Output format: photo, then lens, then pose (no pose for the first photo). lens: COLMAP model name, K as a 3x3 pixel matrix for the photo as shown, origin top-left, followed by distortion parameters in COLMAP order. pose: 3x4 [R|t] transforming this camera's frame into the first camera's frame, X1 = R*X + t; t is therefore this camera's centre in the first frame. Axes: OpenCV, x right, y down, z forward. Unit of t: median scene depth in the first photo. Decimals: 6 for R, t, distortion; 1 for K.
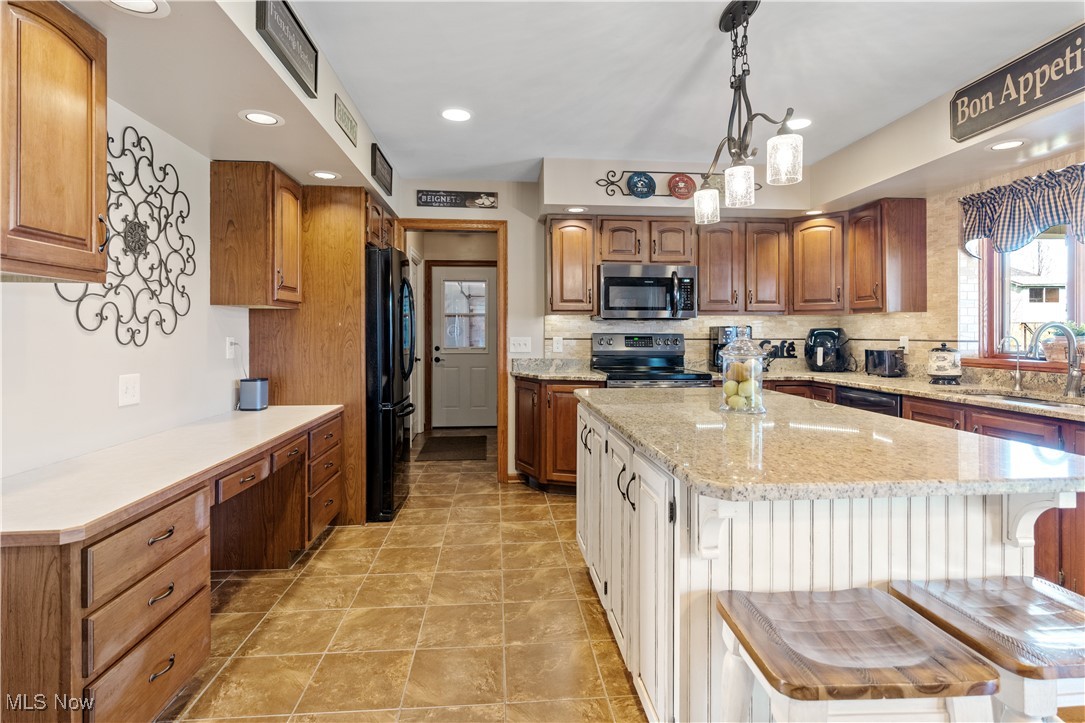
lens RADIAL K [[543.3, 0, 560.4], [0, 543.3, 332.0], [0, 0, 1]] dist [-0.007884, 0.003762]
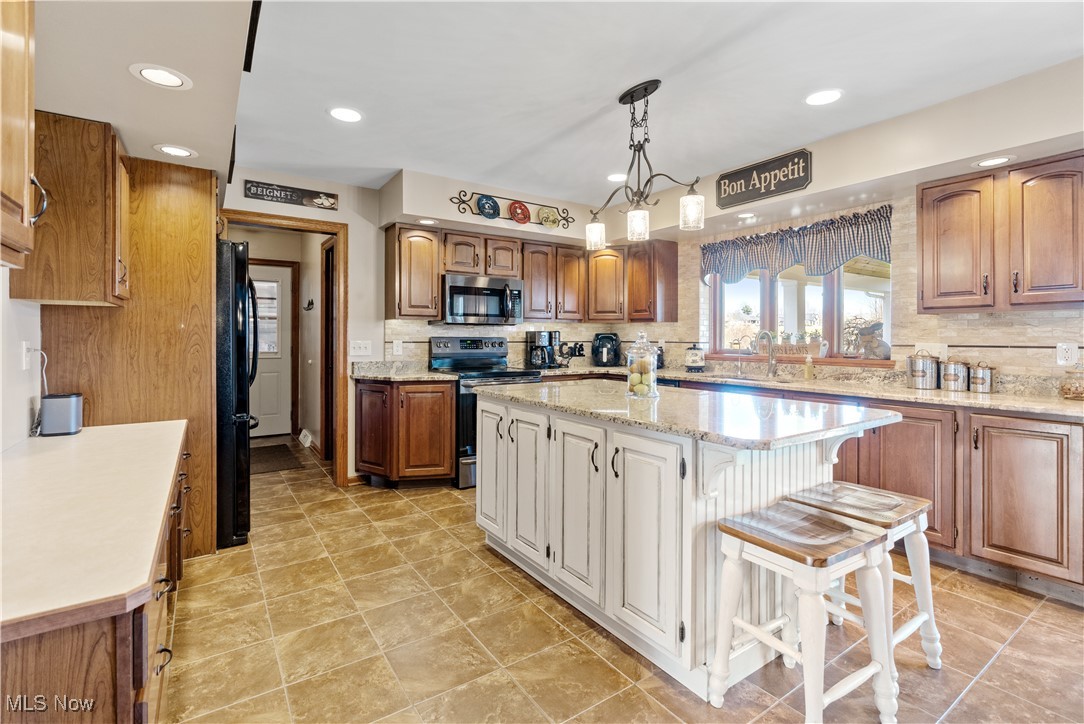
lens RADIAL K [[490.8, 0, 550.9], [0, 490.8, 337.8], [0, 0, 1]] dist [-0.009200, 0.003718]
pose [[0.873858, 0.000419, 0.486181, -0.274000], [-0.002555, 0.999990, 0.003730, -0.000003], [-0.486174, -0.004502, 0.873850, 0.038979]]
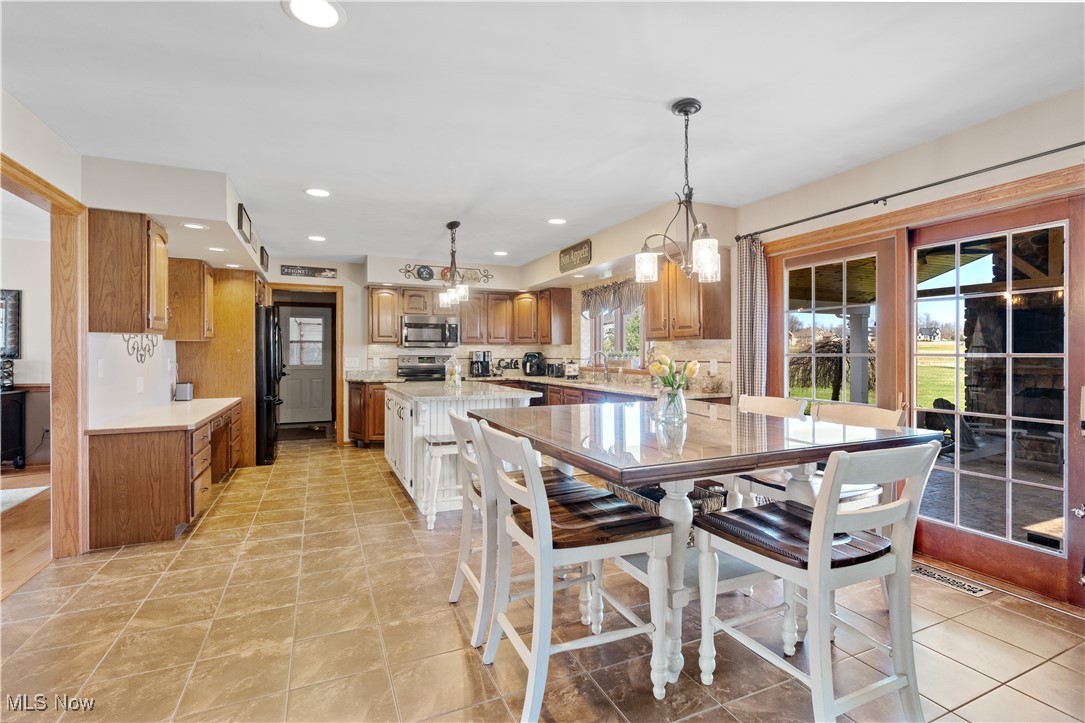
lens RADIAL K [[491.3, 0, 566.8], [0, 491.3, 355.4], [0, 0, 1]] dist [-0.009200, 0.003718]
pose [[0.937552, -0.001178, 0.347843, 0.025146], [-0.000581, 0.999988, 0.004951, -0.006481], [-0.347845, -0.004844, 0.937540, -0.805933]]
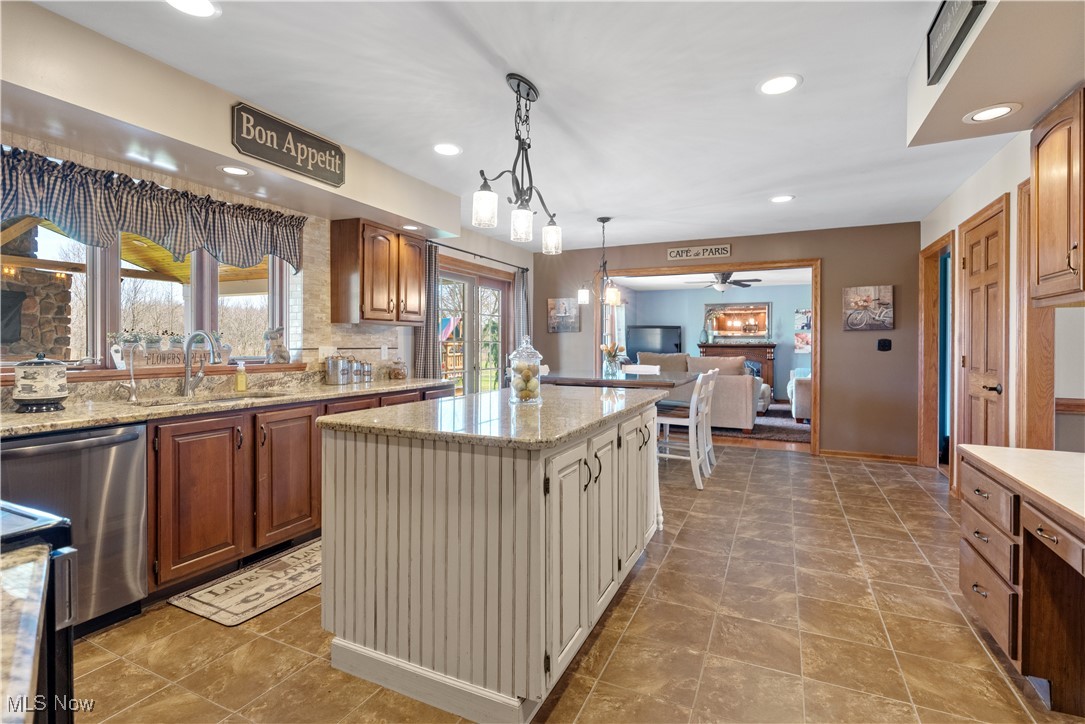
lens RADIAL K [[491.3, 0, 563.6], [0, 491.3, 346.2], [0, 0, 1]] dist [-0.009200, 0.003718]
pose [[-0.861534, -0.007752, 0.507641, -0.212612], [-0.007304, 0.999969, 0.002875, 0.004645], [-0.507647, -0.001231, -0.861564, 1.227319]]
